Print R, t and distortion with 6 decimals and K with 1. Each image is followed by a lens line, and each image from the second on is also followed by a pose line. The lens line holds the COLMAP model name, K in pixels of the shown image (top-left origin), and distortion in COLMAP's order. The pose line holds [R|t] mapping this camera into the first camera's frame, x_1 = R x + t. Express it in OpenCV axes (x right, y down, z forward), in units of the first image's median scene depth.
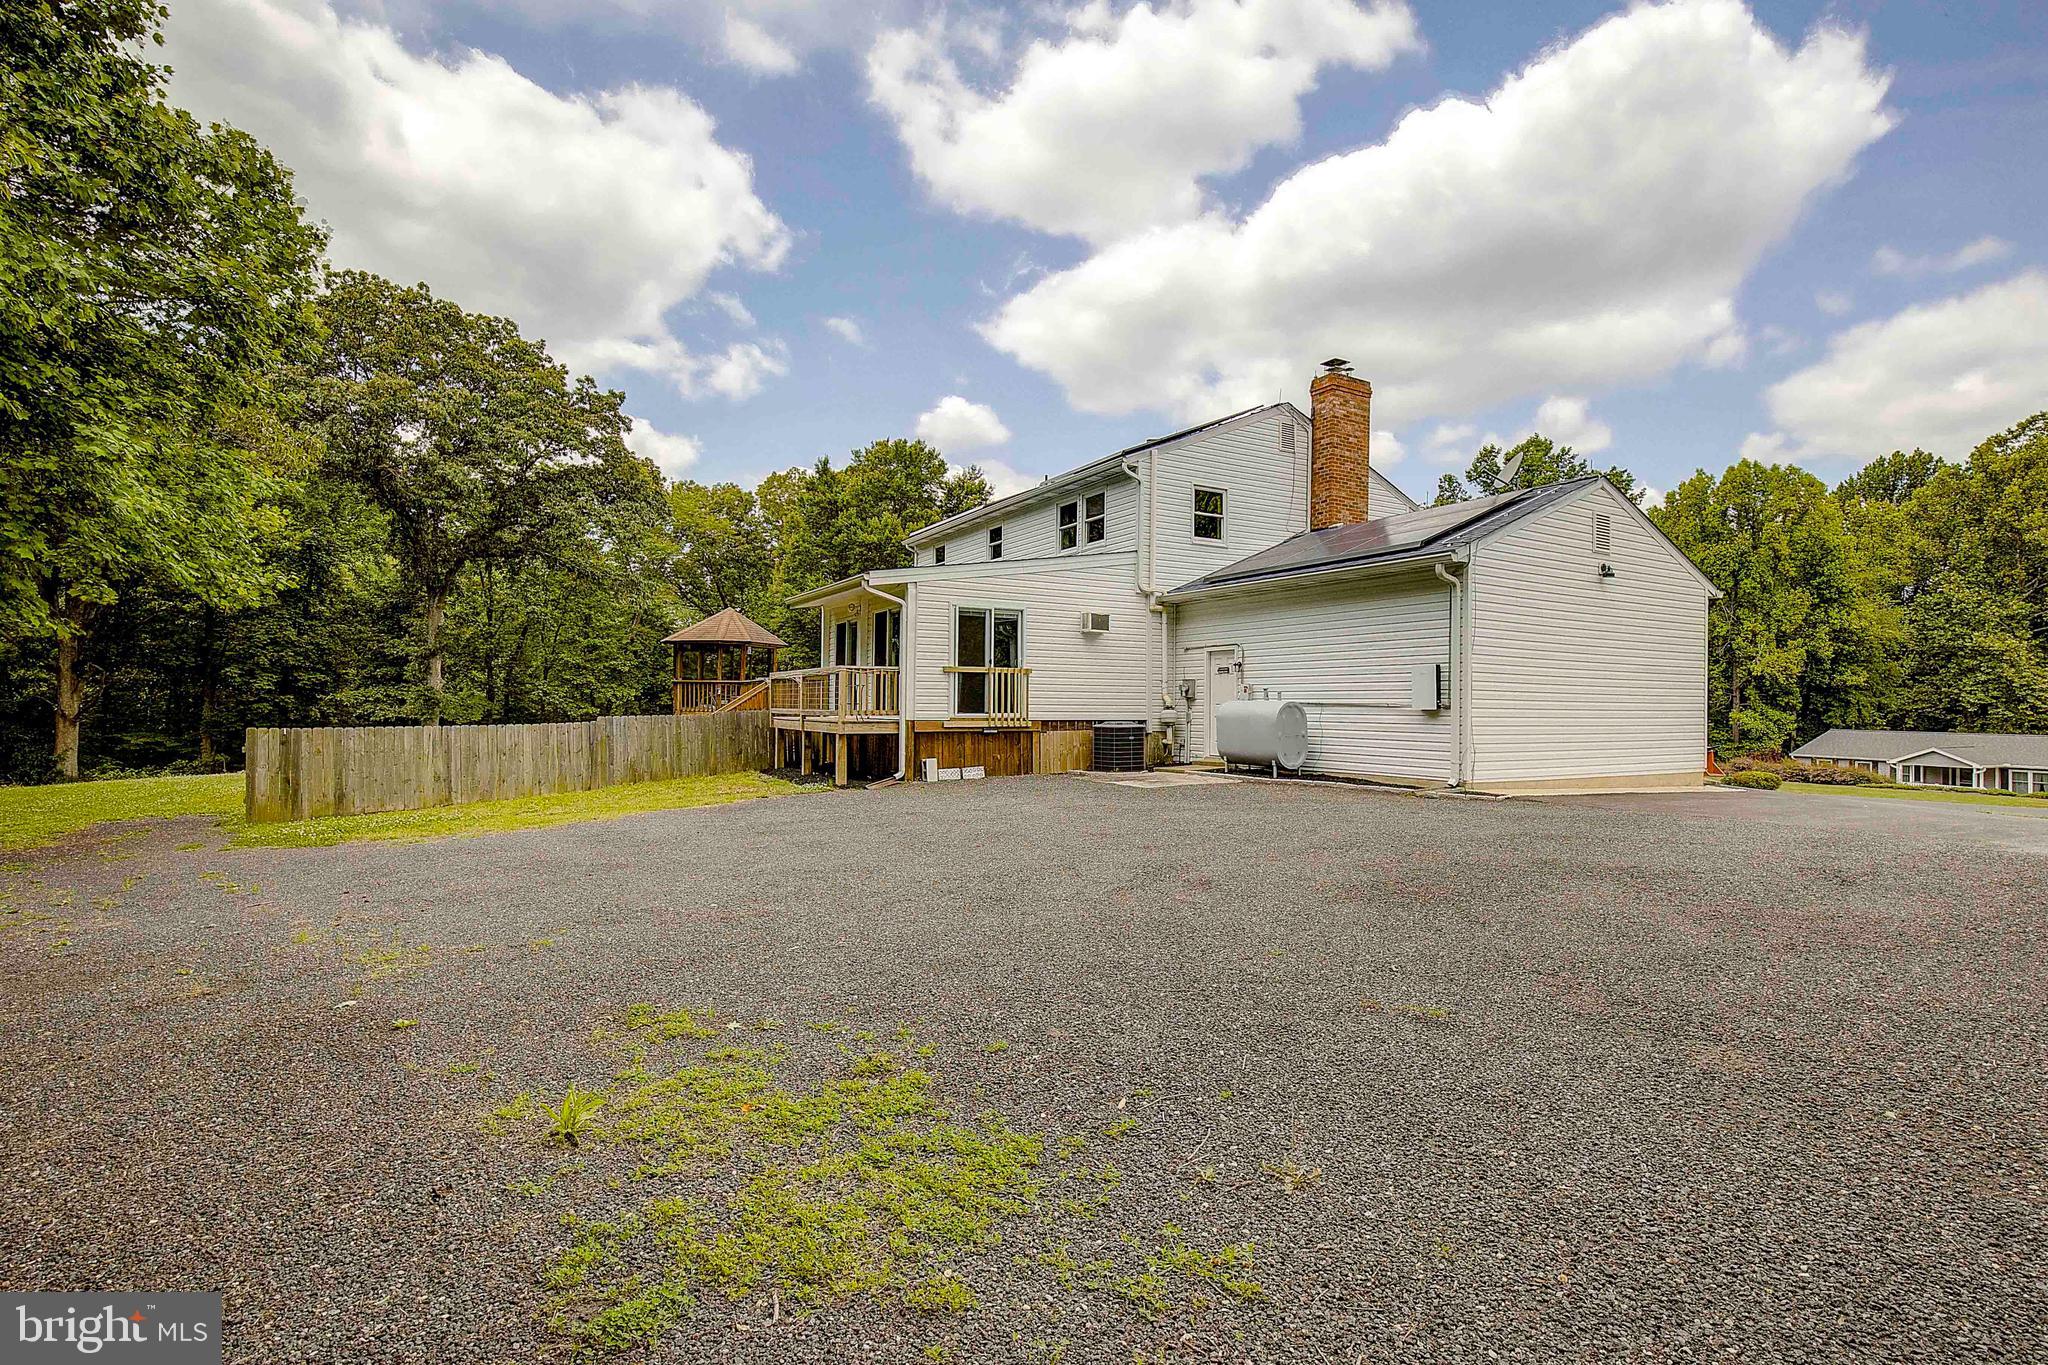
lens RADIAL K [[995.1, 0, 1033.5], [0, 995.1, 706.8], [0, 0, 1]] dist [0.056341, -0.000196]
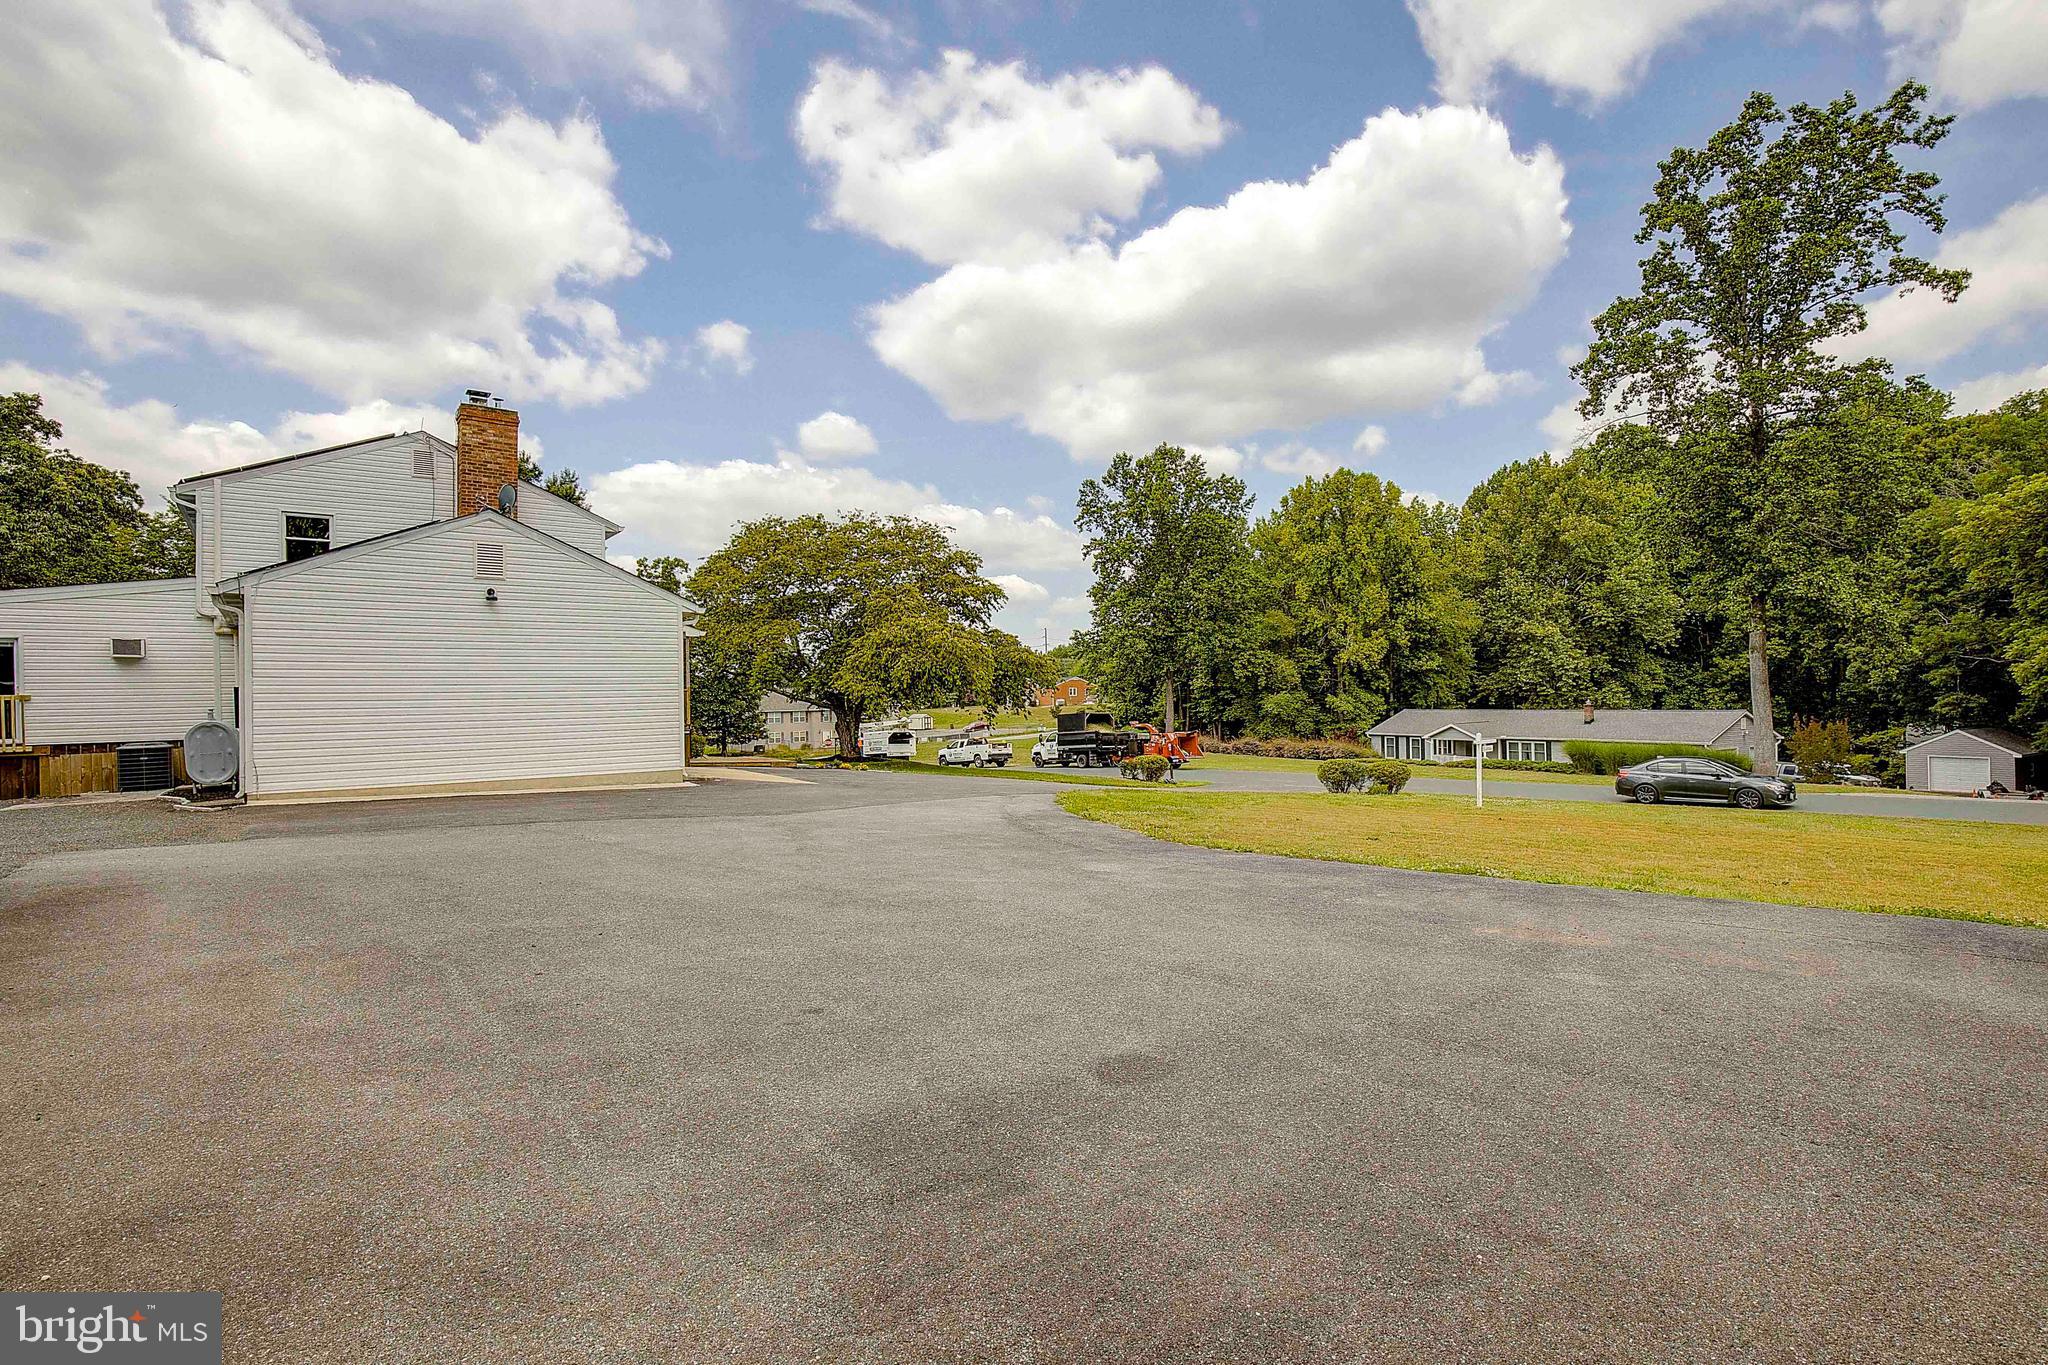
lens RADIAL K [[978.8, 0, 1083.7], [0, 978.8, 693.2], [0, 0, 1]] dist [-0.009327, 0.000208]
pose [[0.995950, -0.028246, 0.085355, 0.972853], [0.028690, 0.999580, -0.003977, -0.004820], [-0.085207, 0.006410, 0.996343, -0.087938]]
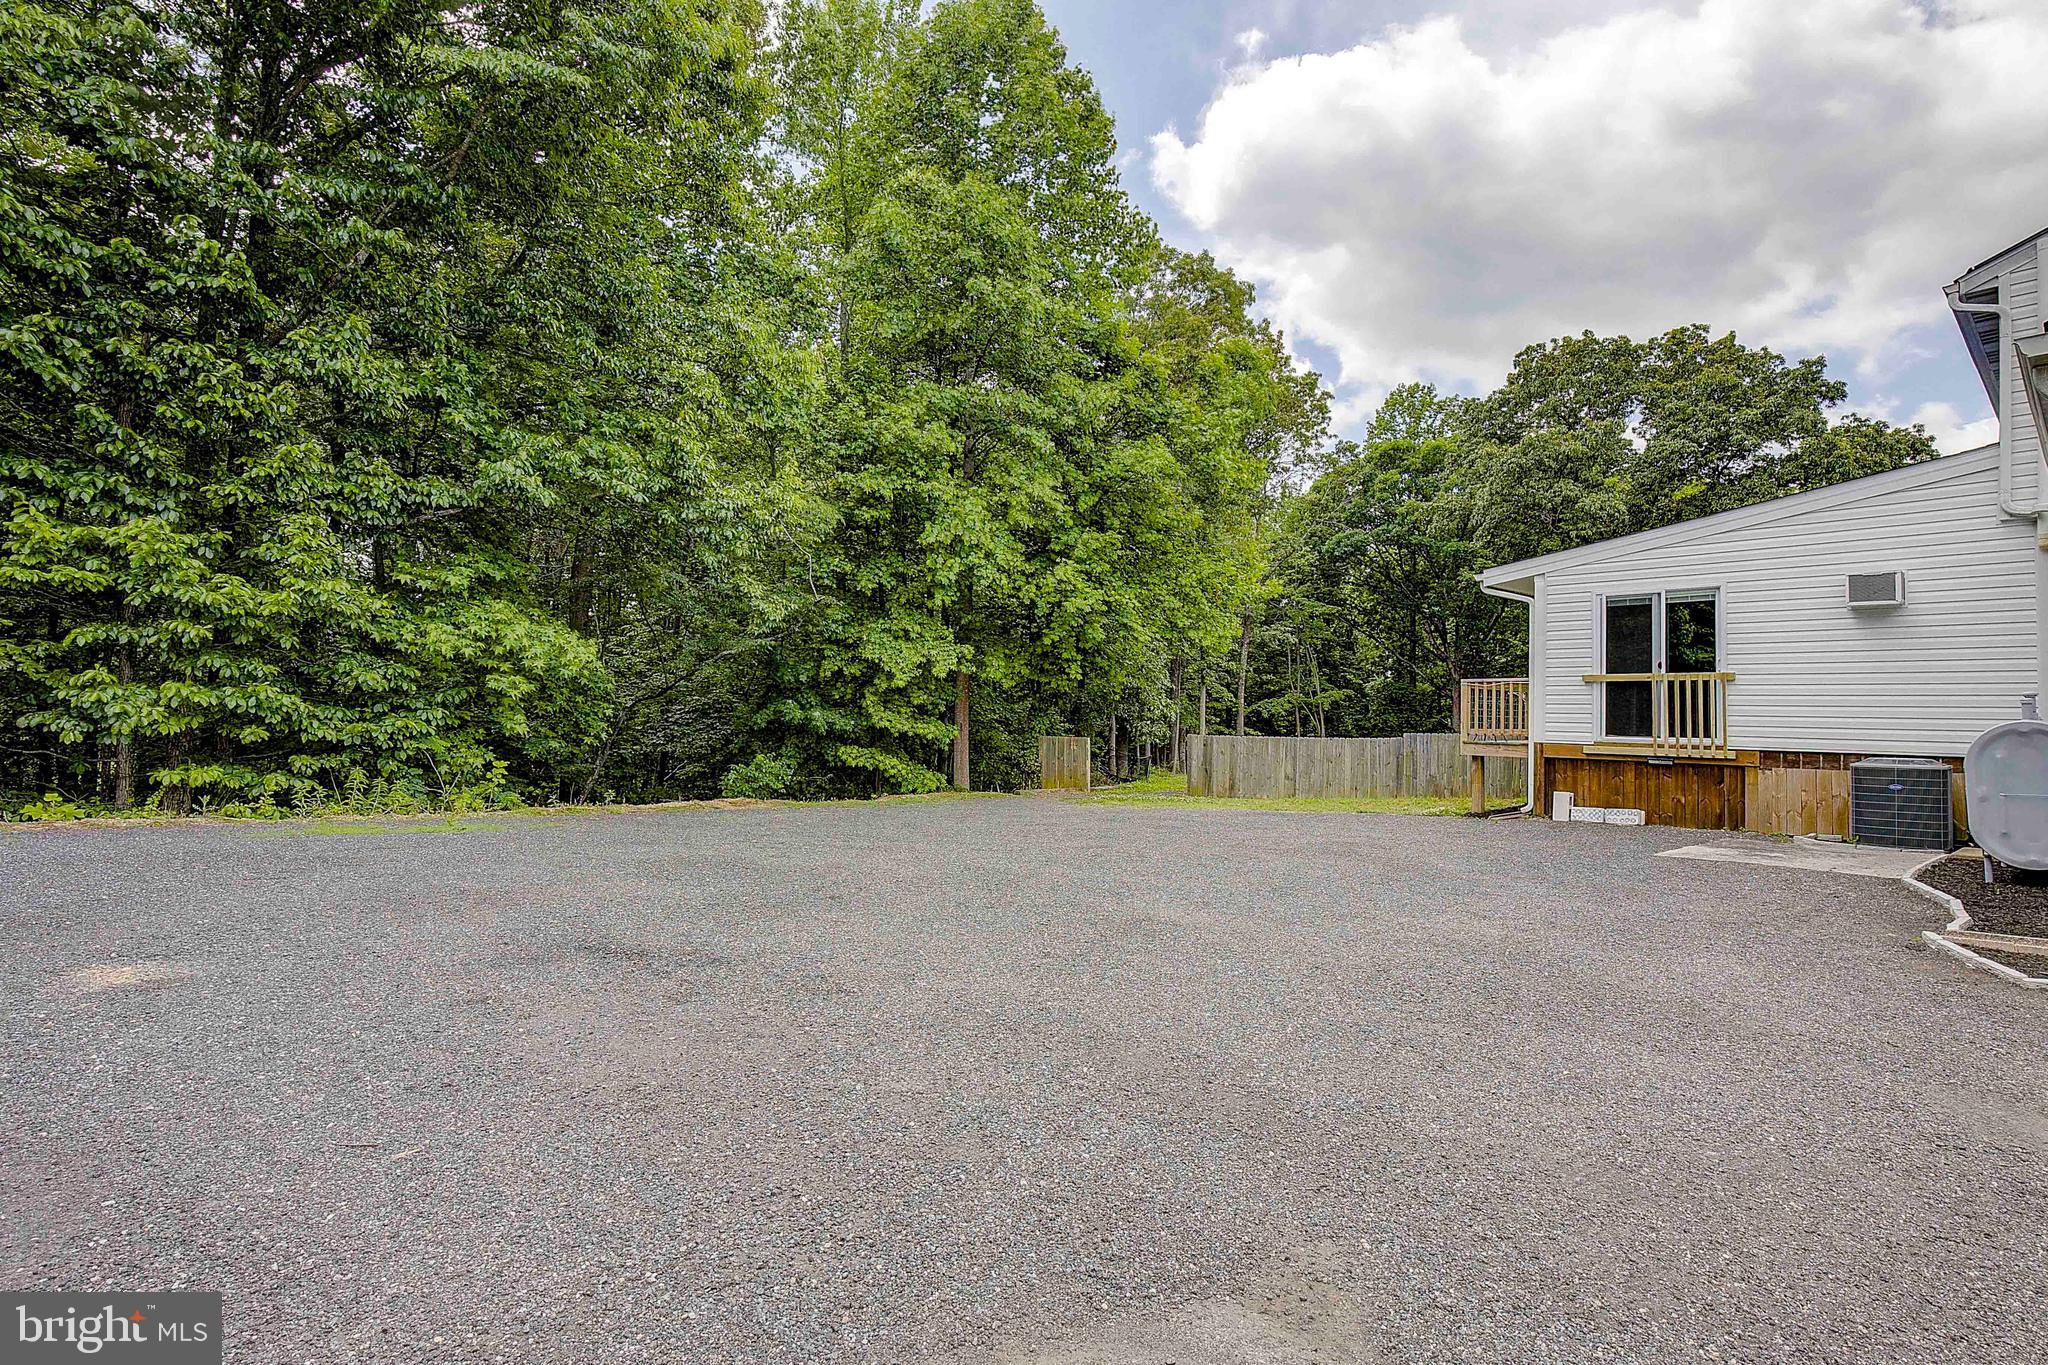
lens RADIAL K [[1010.8, 0, 1024.0], [0, 1010.8, 682.5], [0, 0, 1]] dist [0.002976, 0.001126]
pose [[0.144113, -0.033682, -0.988988, 0.589453], [-0.010555, 0.999311, -0.035571, -0.002074], [0.989505, 0.015565, 0.143658, 0.418294]]
